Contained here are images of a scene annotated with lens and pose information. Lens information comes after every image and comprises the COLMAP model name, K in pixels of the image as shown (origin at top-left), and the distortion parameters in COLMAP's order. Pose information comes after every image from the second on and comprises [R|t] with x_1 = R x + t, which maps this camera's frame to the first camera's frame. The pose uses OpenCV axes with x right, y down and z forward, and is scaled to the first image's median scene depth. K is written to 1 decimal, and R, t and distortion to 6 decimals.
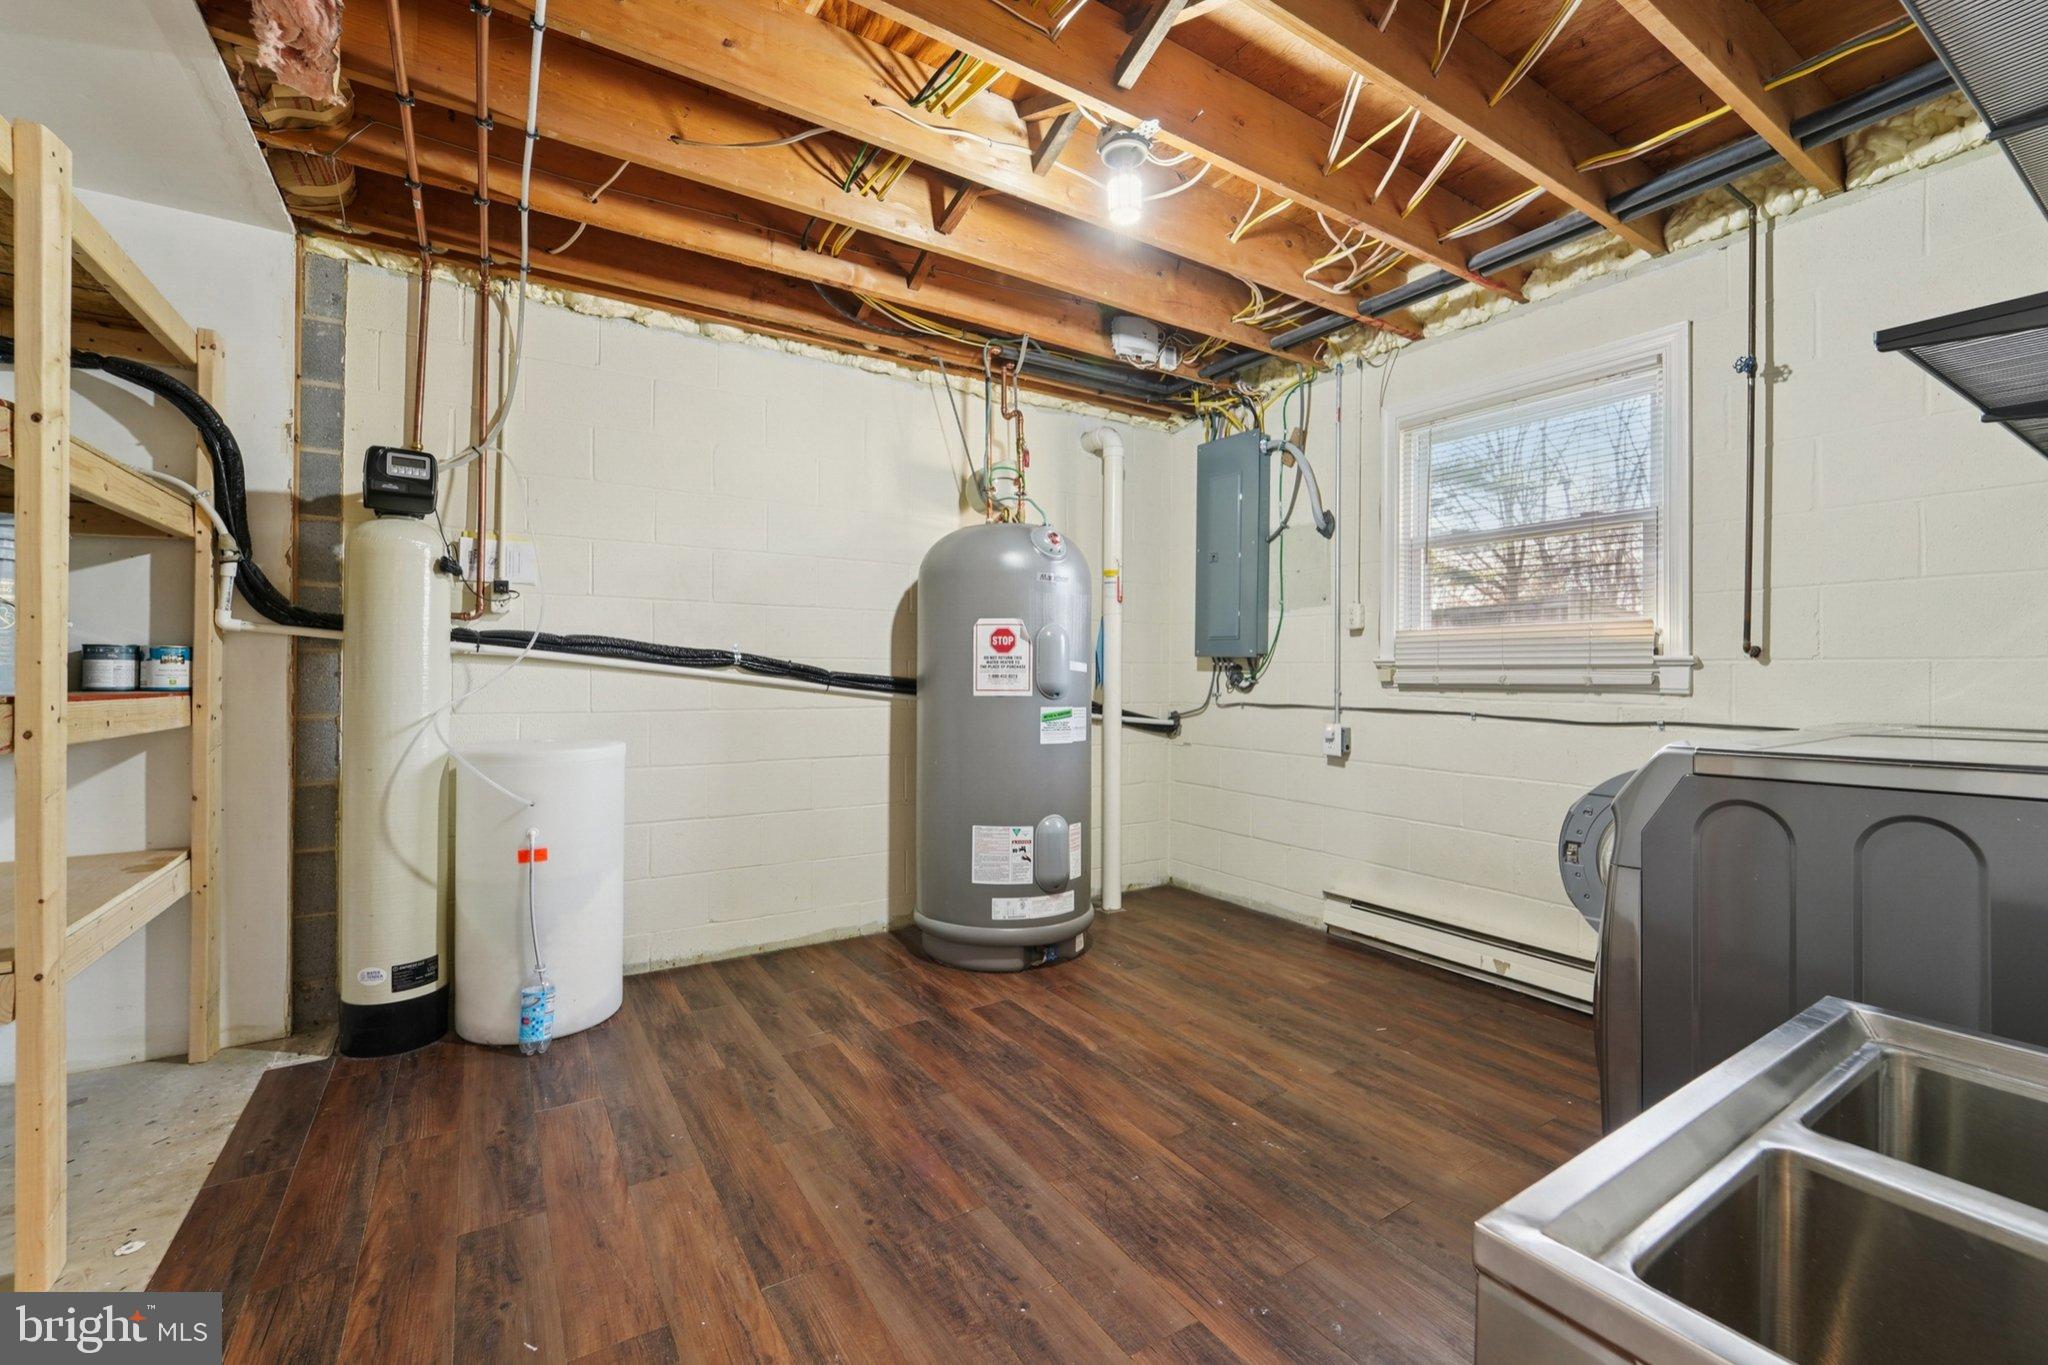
lens RADIAL K [[857.8, 0, 1050.2], [0, 857.8, 665.7], [0, 0, 1]] dist [-0.001560, 0.000080]
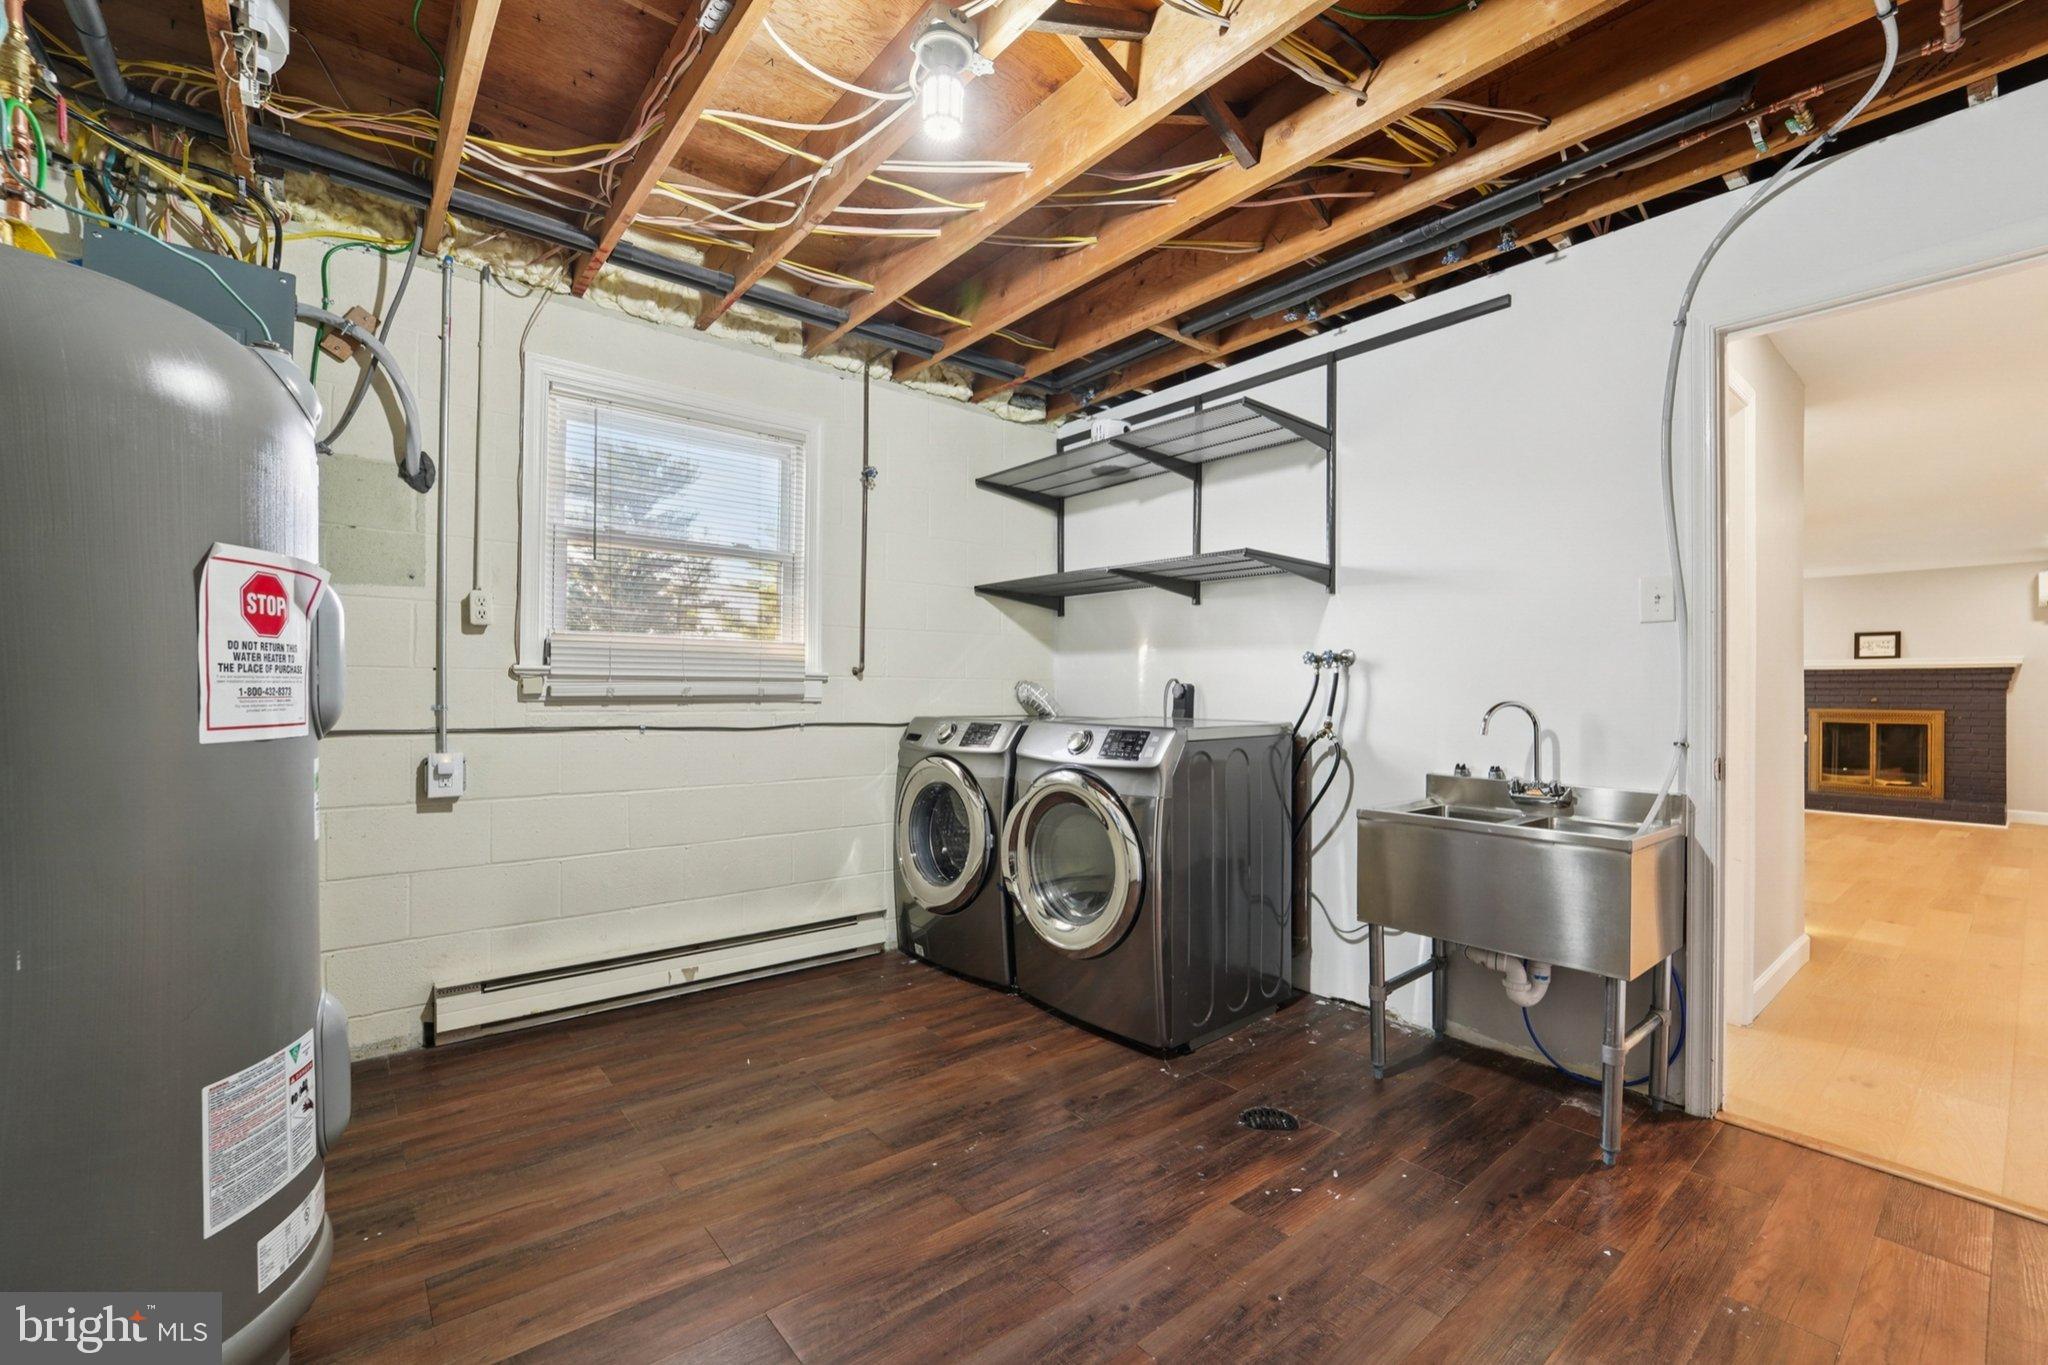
lens RADIAL K [[848.8, 0, 1024.0], [0, 848.8, 682.5], [0, 0, 1]] dist [-0.009815, 0.000203]
pose [[-0.096830, 0.002605, 0.995297, -0.509791], [-0.016947, 0.999847, -0.004266, 0.003456], [-0.995157, -0.017280, -0.096771, 0.703608]]
